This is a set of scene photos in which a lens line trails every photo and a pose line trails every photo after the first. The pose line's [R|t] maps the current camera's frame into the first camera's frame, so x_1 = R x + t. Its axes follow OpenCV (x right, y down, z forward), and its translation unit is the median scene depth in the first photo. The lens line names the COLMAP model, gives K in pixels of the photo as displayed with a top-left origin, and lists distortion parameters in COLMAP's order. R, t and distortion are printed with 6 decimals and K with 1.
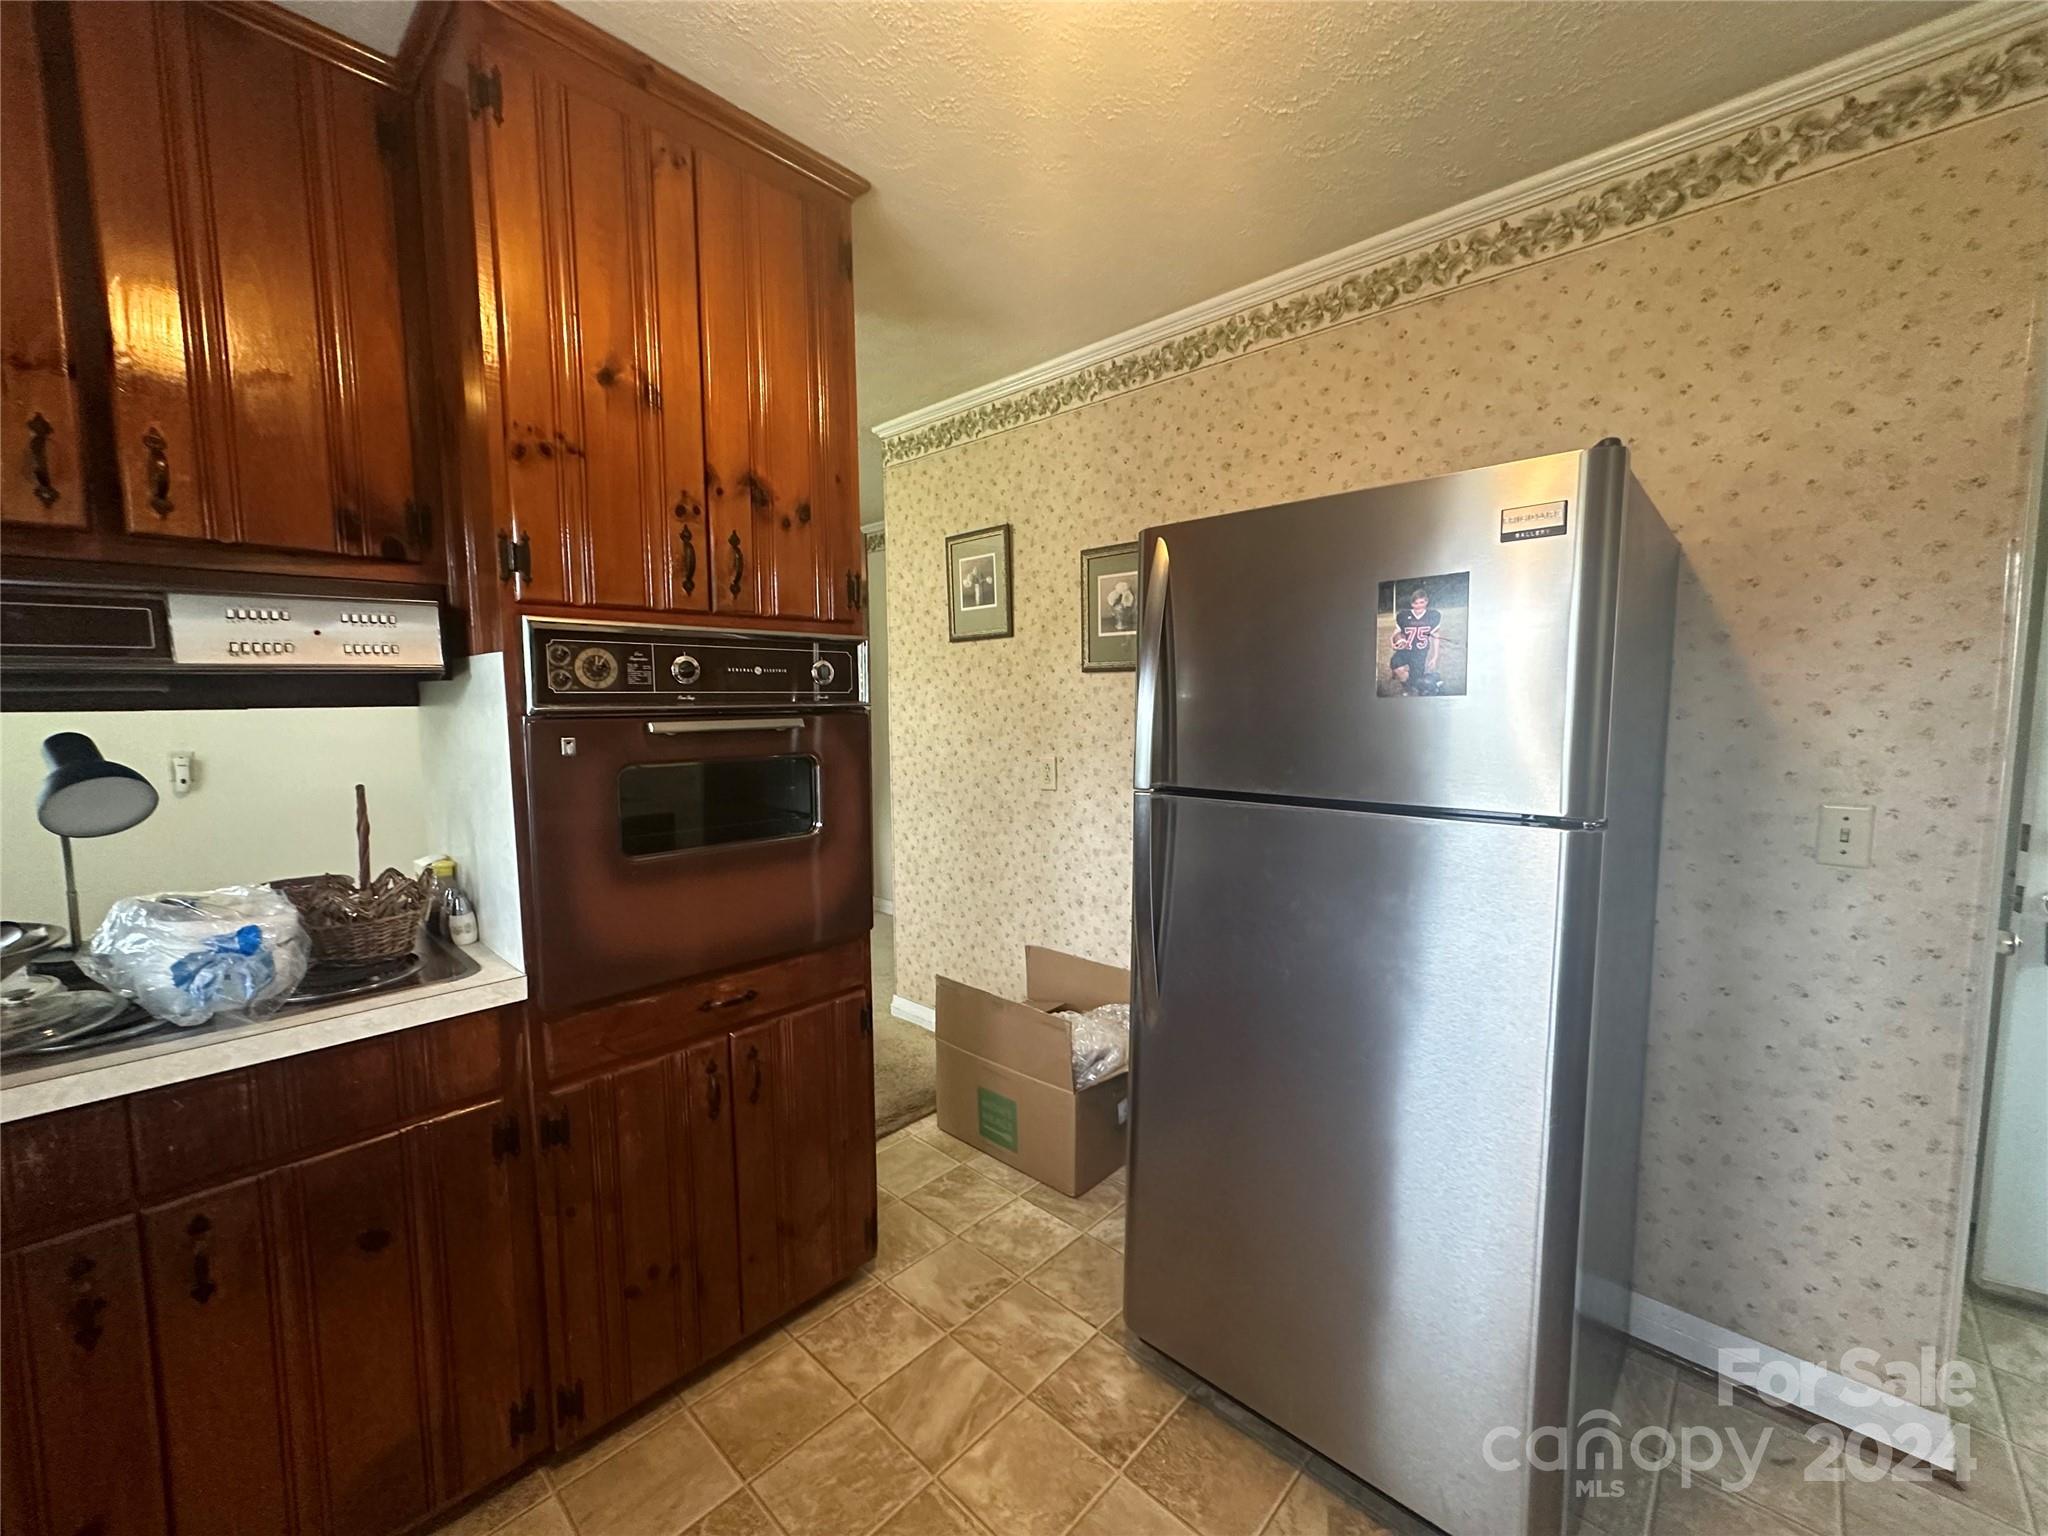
lens RADIAL K [[813.0, 0, 1027.5], [0, 813.0, 771.7], [0, 0, 1]] dist [-0.000827, 0.000042]
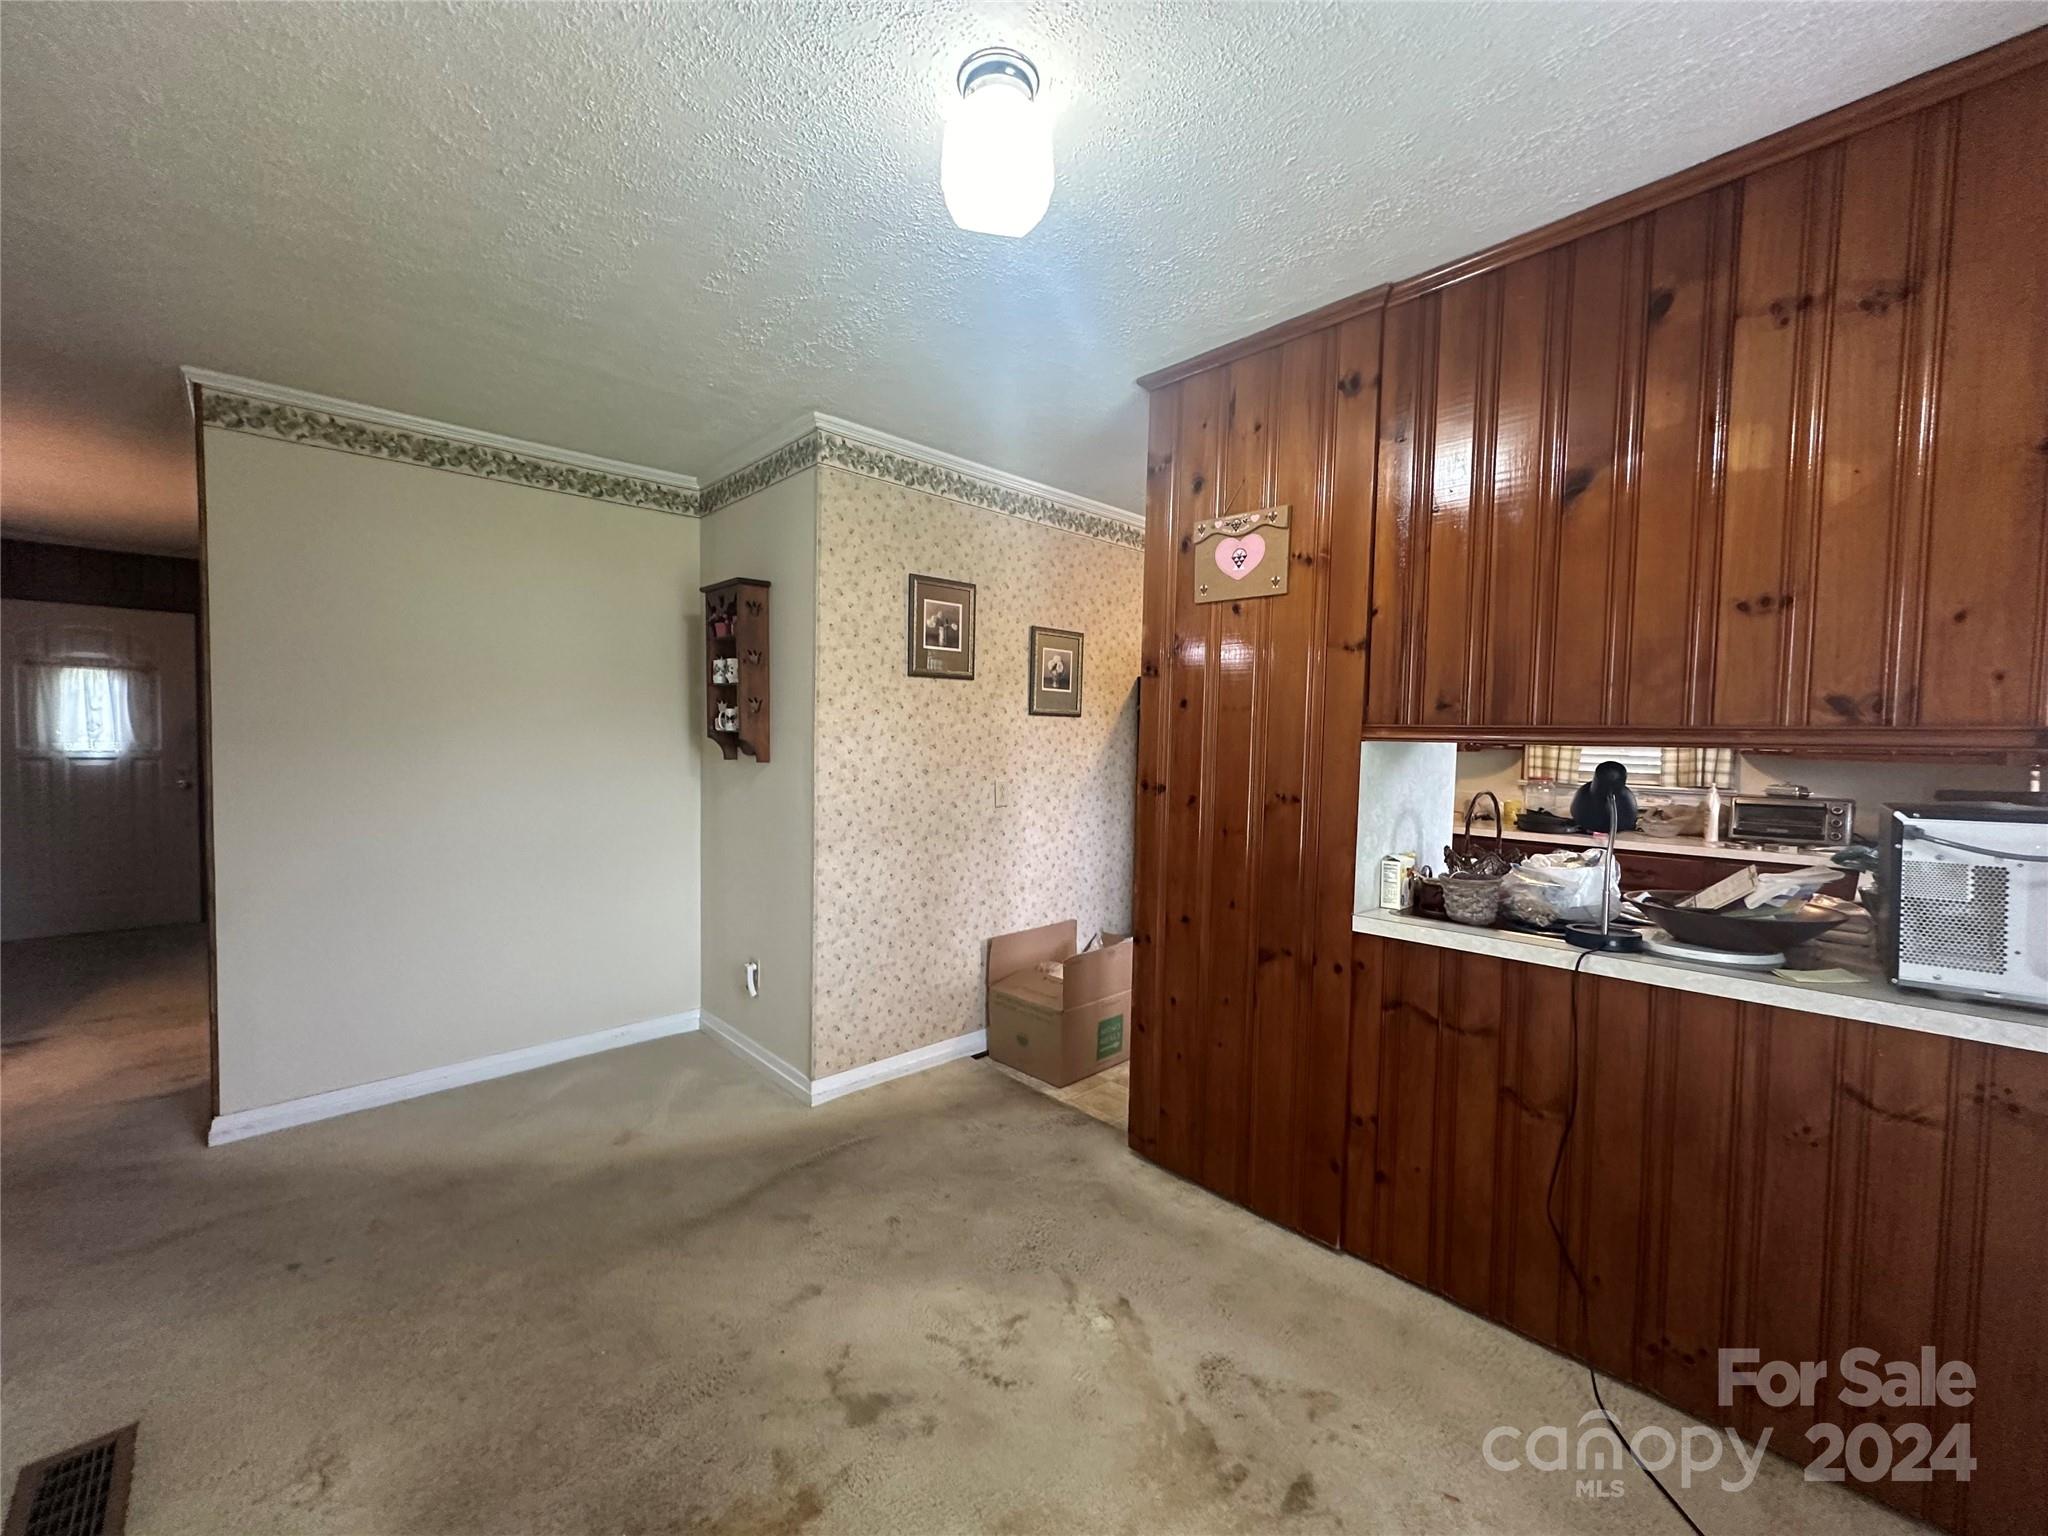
lens RADIAL K [[813.0, 0, 1025.2], [0, 813.0, 770.8], [0, 0, 1]] dist [-0.000827, 0.000042]
pose [[0.057446, -0.037825, 0.997632, -1.125280], [0.070756, 0.996923, 0.033724, -0.066237], [-0.995838, 0.068651, 0.059946, 0.818657]]
